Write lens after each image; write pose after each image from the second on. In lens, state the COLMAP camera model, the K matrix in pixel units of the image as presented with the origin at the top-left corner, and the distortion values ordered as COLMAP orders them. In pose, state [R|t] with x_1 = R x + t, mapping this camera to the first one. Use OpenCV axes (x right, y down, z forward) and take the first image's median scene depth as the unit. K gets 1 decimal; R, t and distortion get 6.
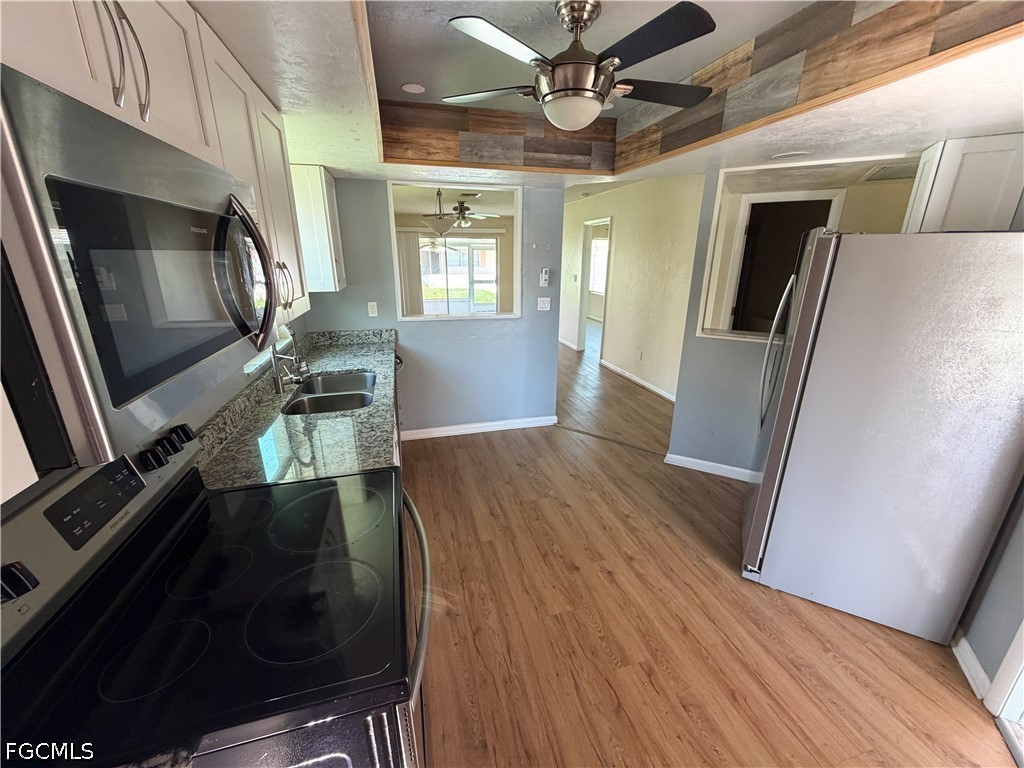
lens RADIAL K [[408.9, 0, 510.0], [0, 408.9, 383.7], [0, 0, 1]] dist [0.000311, 0.000213]
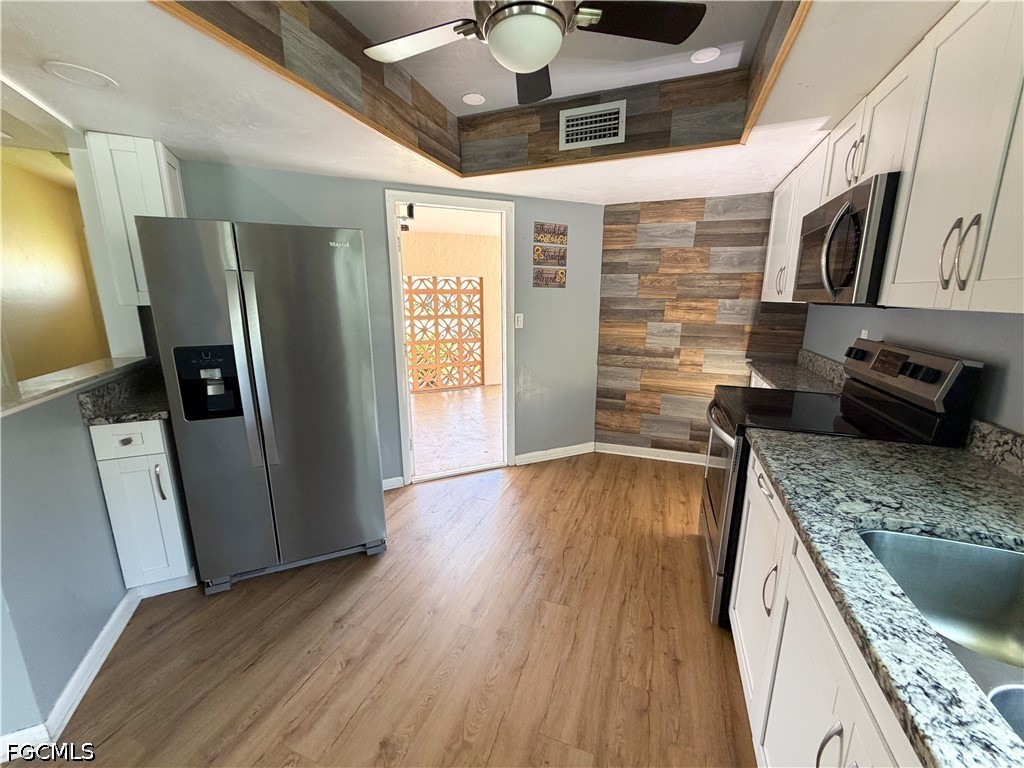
lens RADIAL K [[408.9, 0, 510.0], [0, 408.9, 383.7], [0, 0, 1]] dist [0.000311, 0.000213]
pose [[-0.812397, -0.121869, 0.570227, -0.267170], [0.176694, 0.880487, 0.439912, -0.346898], [-0.555689, 0.458139, -0.693772, 1.433068]]
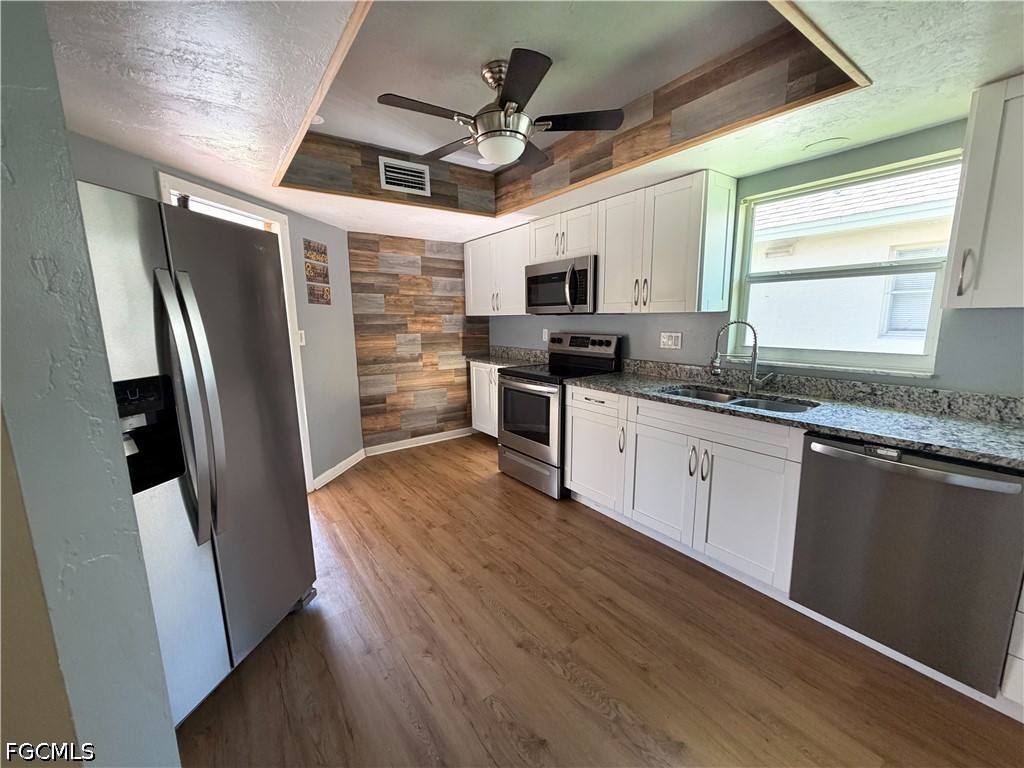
lens RADIAL K [[408.9, 0, 510.0], [0, 408.9, 383.7], [0, 0, 1]] dist [0.000311, 0.000213]
pose [[-0.933642, 0.068981, -0.351502, 0.471721], [-0.097952, 0.894717, 0.435760, -0.445919], [0.344554, 0.441274, -0.828589, 1.810644]]
